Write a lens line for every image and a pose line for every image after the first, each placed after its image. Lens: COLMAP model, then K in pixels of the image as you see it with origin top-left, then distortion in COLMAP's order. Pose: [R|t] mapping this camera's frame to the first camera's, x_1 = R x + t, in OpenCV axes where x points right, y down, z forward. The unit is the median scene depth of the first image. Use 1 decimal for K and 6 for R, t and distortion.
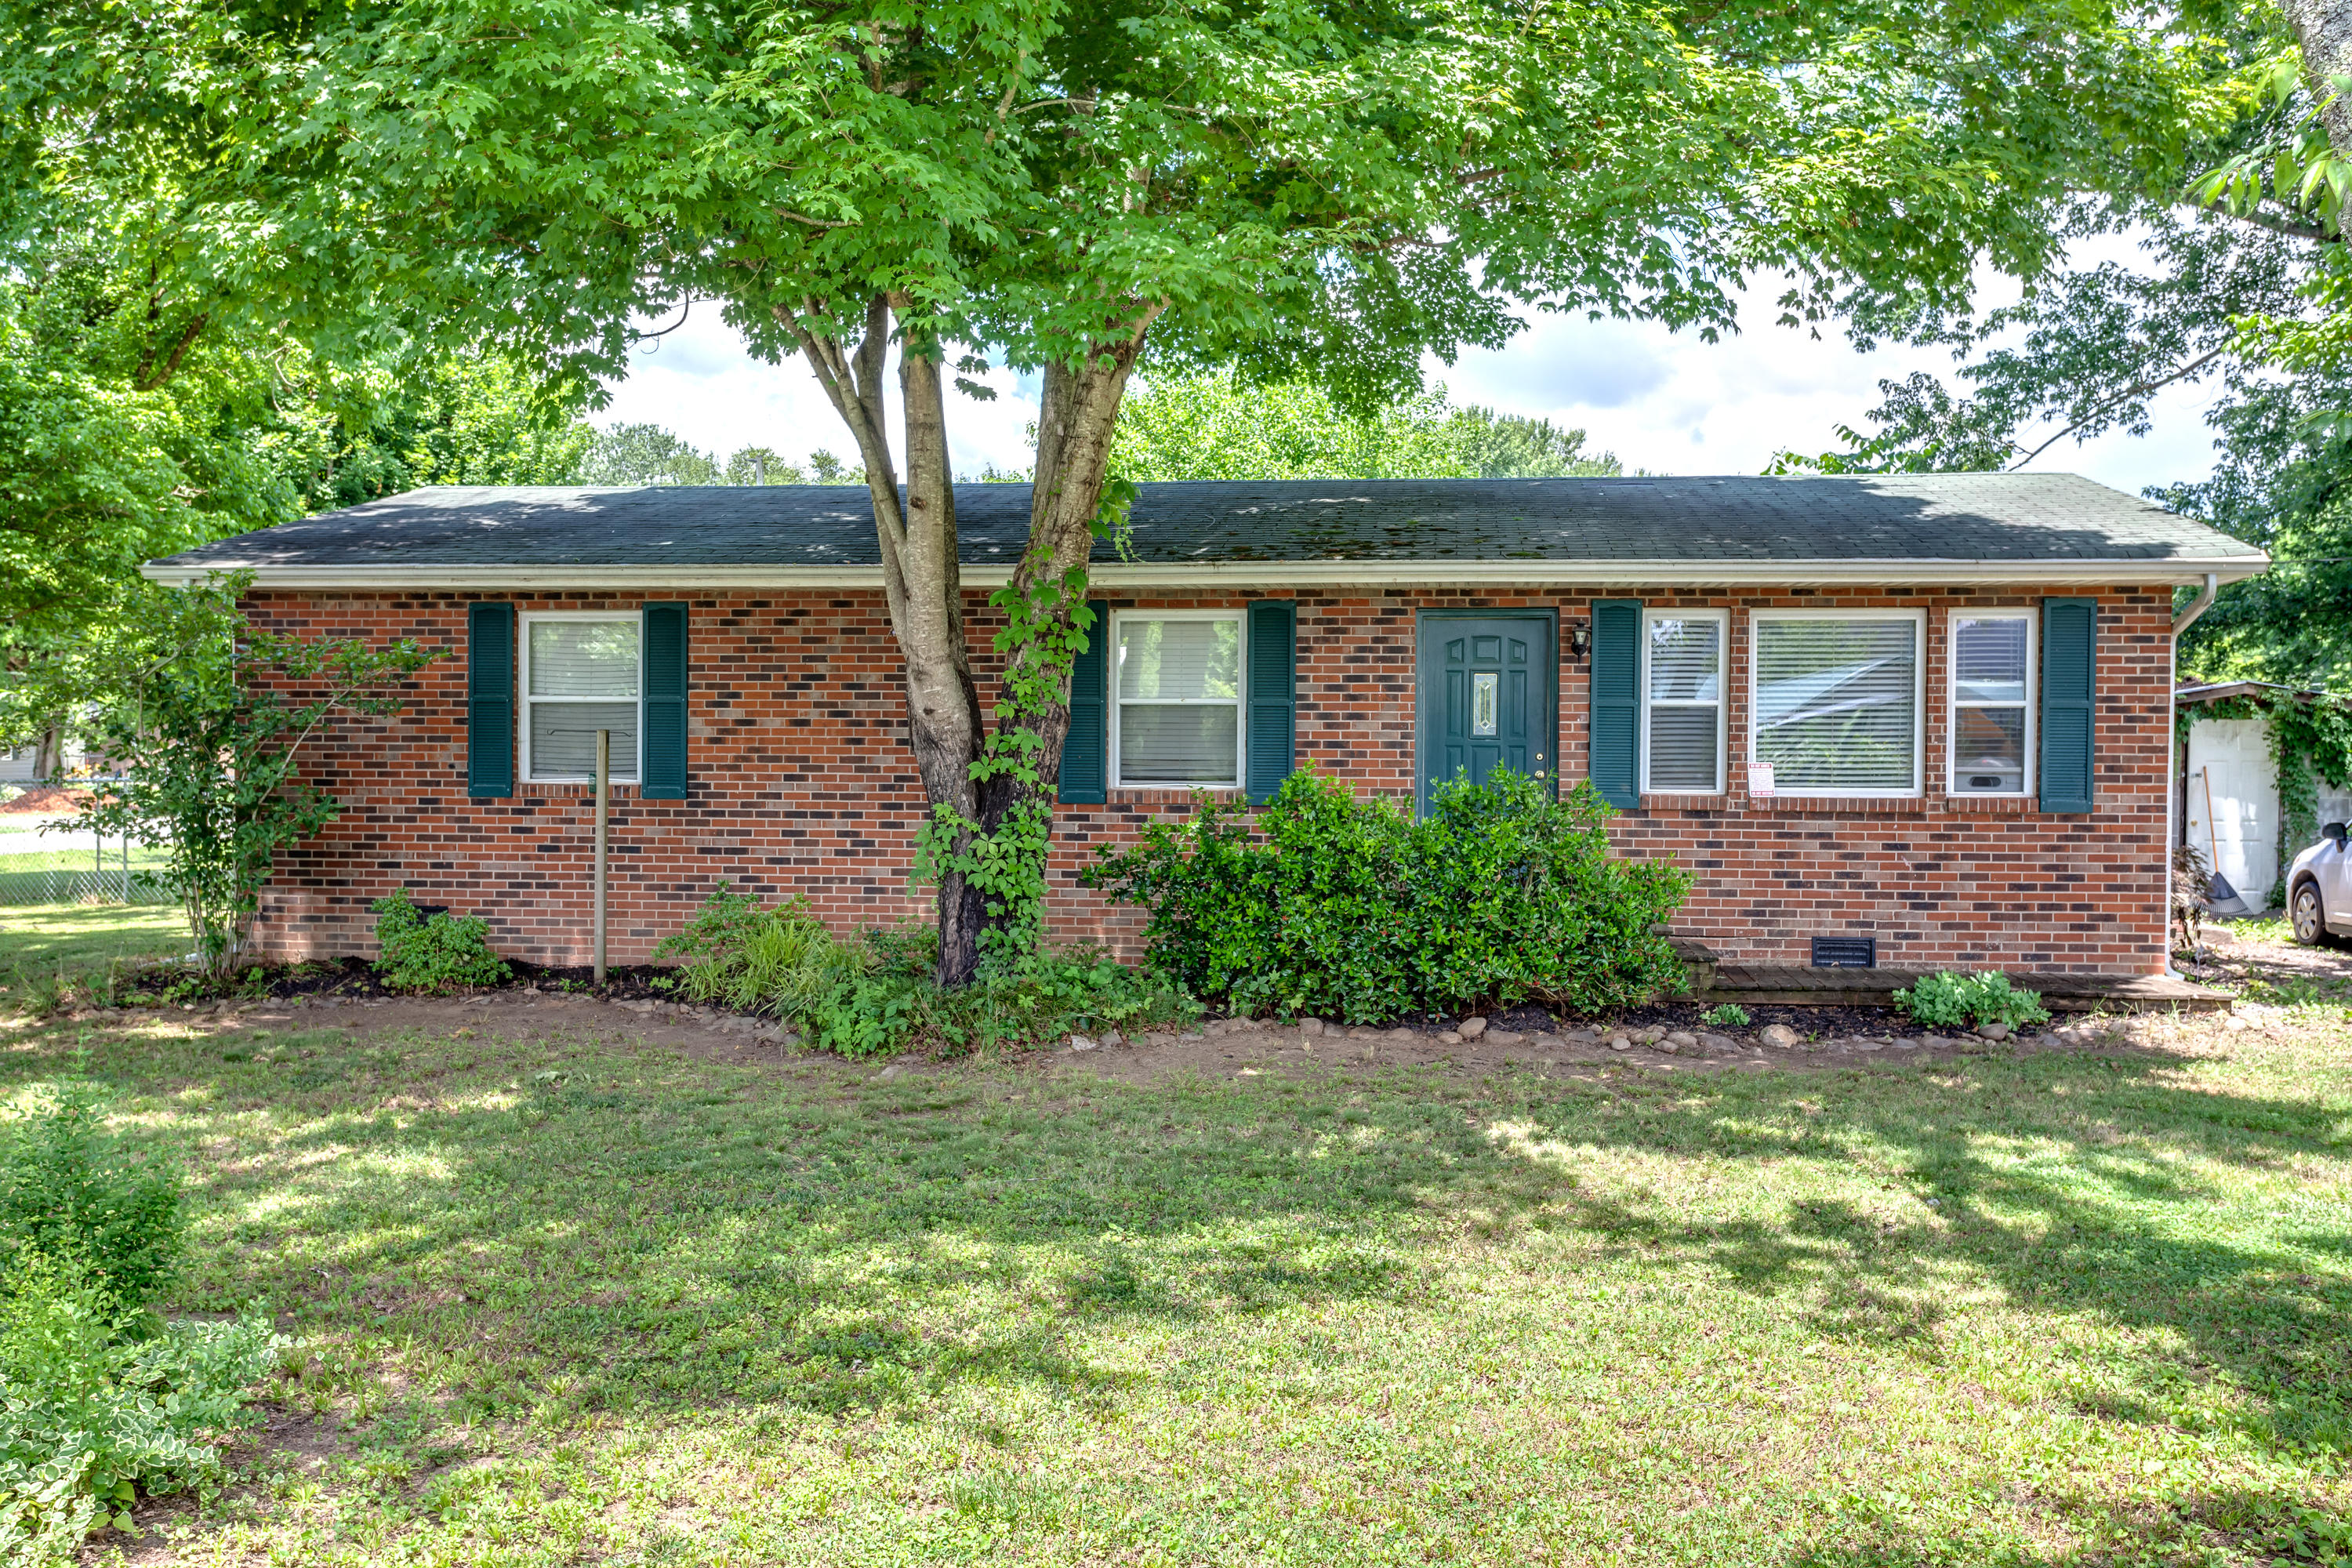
lens RADIAL K [[1907.5, 0, 1179.7], [0, 1907.5, 781.0], [0, 0, 1]] dist [-0.009307, -0.000164]
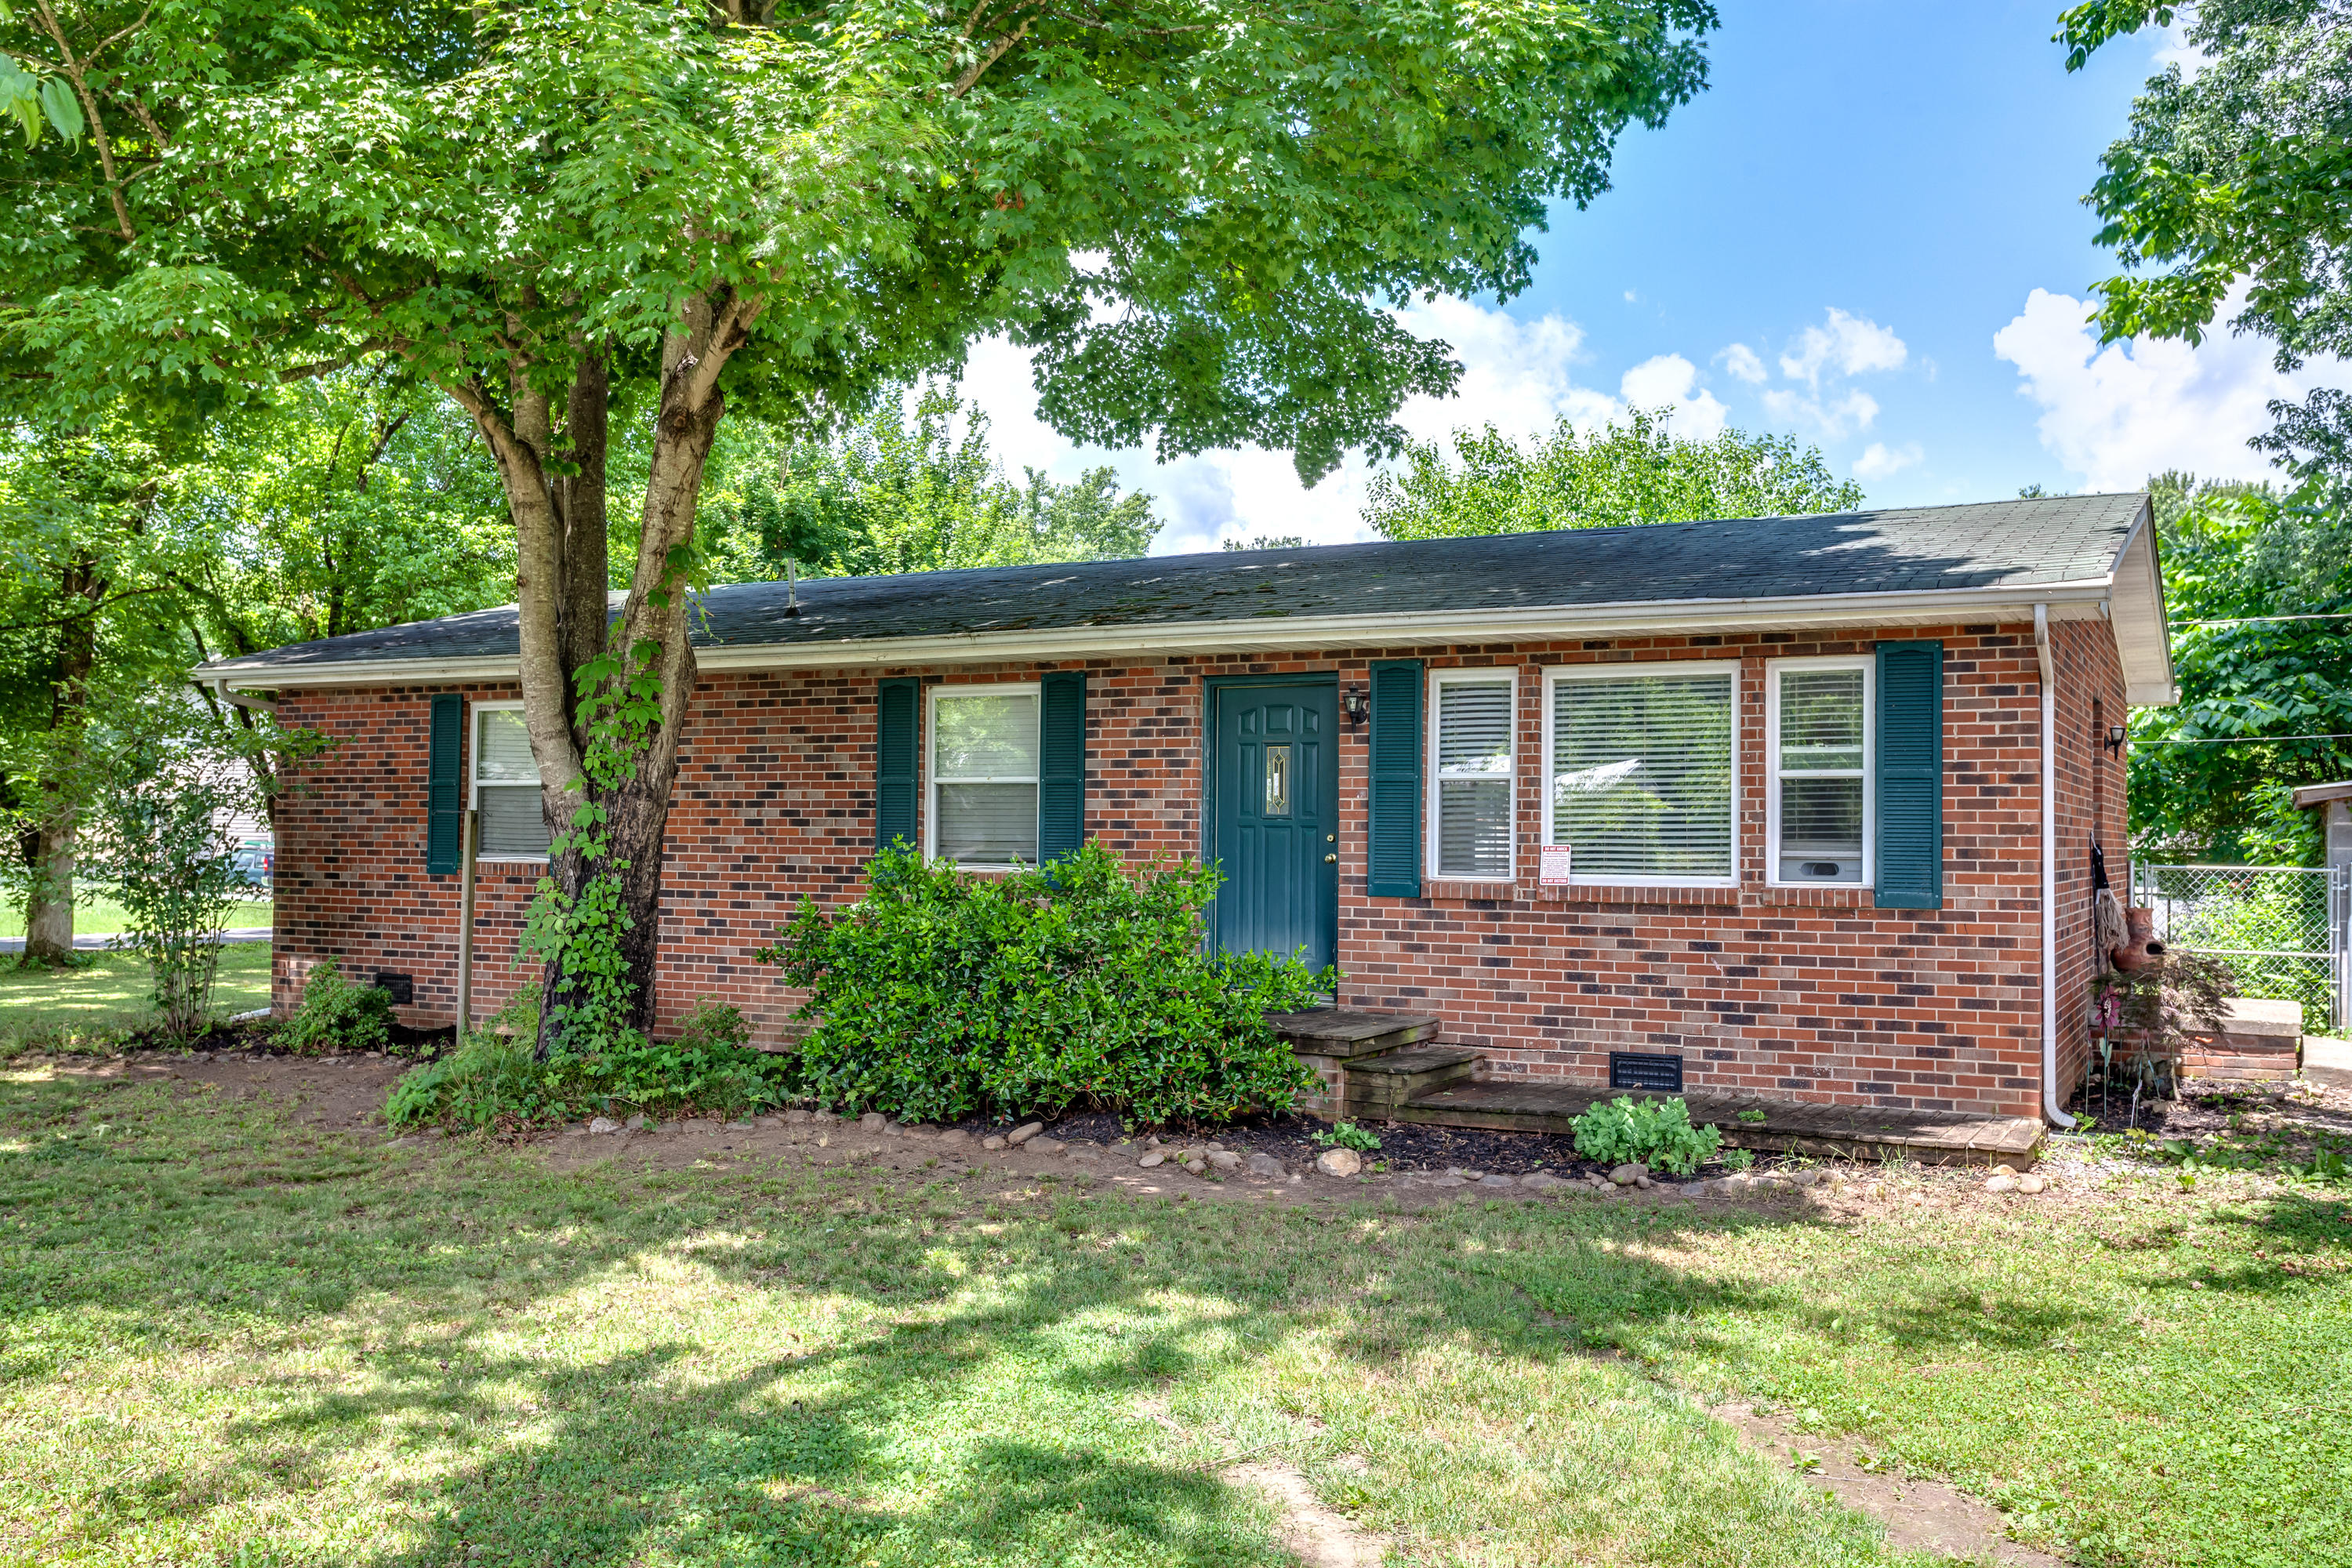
lens RADIAL K [[1907.5, 0, 1176.6], [0, 1907.5, 788.3], [0, 0, 1]] dist [-0.009307, -0.000164]
pose [[0.942992, -0.006071, -0.332761, 0.432333], [-0.009690, 0.998909, -0.045684, 0.005673], [0.332675, 0.046304, 0.941904, 0.135766]]
